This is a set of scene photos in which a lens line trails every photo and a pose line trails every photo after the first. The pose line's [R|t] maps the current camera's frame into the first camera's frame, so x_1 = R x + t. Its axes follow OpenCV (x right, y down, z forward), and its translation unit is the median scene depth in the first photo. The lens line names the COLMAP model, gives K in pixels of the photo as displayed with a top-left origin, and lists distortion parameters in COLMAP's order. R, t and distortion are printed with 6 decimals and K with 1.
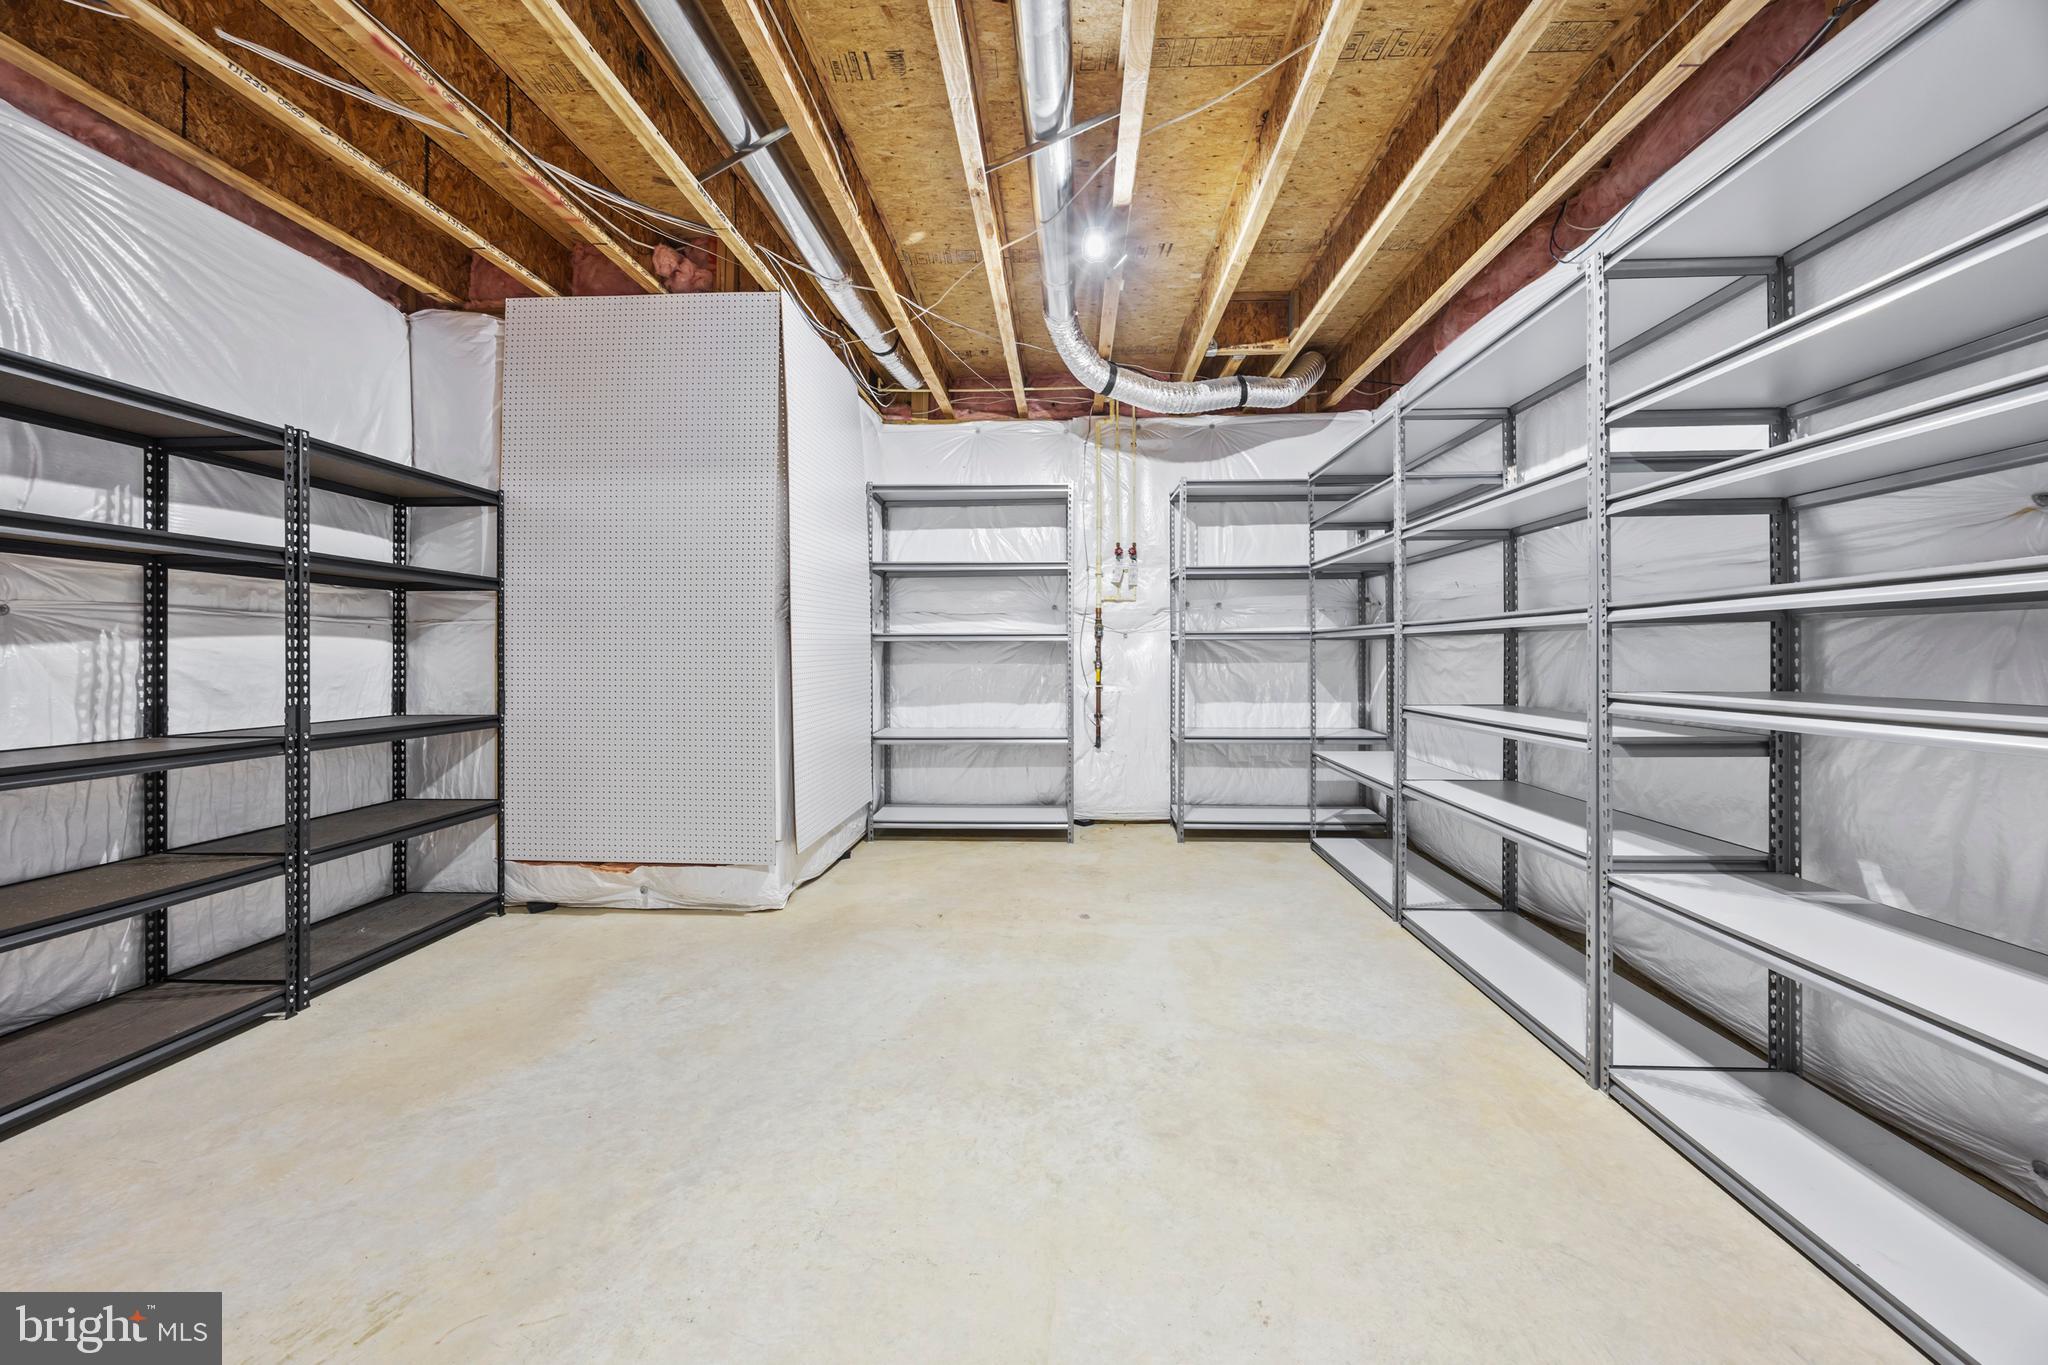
lens RADIAL K [[787.1, 0, 1033.1], [0, 787.1, 661.0], [0, 0, 1]] dist [-0.001854, -0.000004]
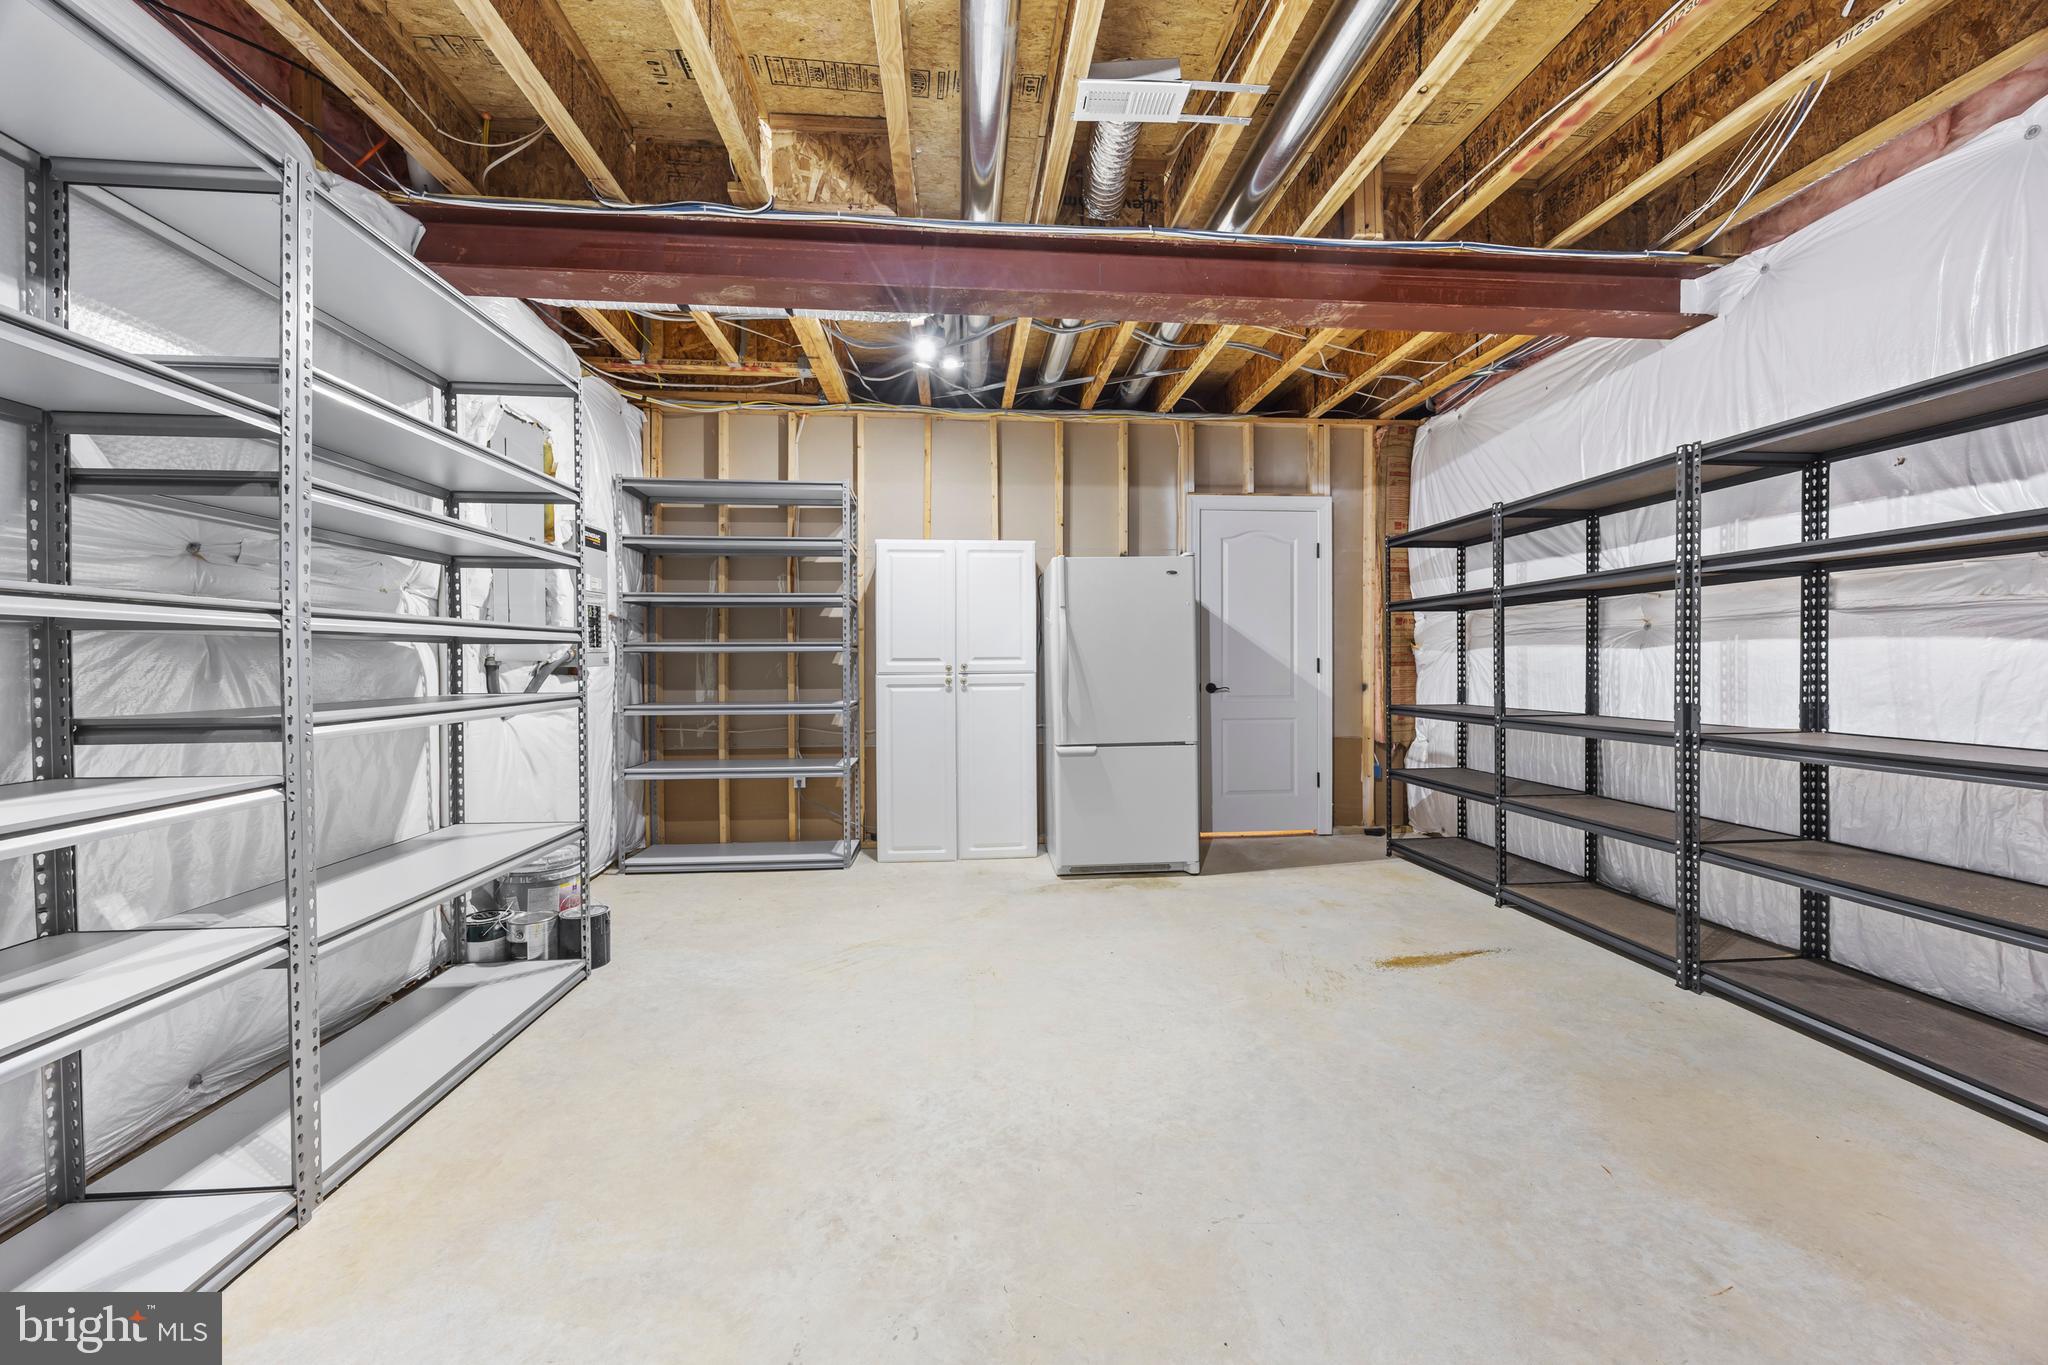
lens RADIAL K [[787.1, 0, 1034.8], [0, 787.1, 674.5], [0, 0, 1]] dist [-0.001854, -0.000004]
pose [[-0.988872, 0.011614, -0.148314, 0.102374], [0.008635, 0.999748, 0.020711, -0.013468], [0.148517, 0.019200, -0.988723, 1.929345]]
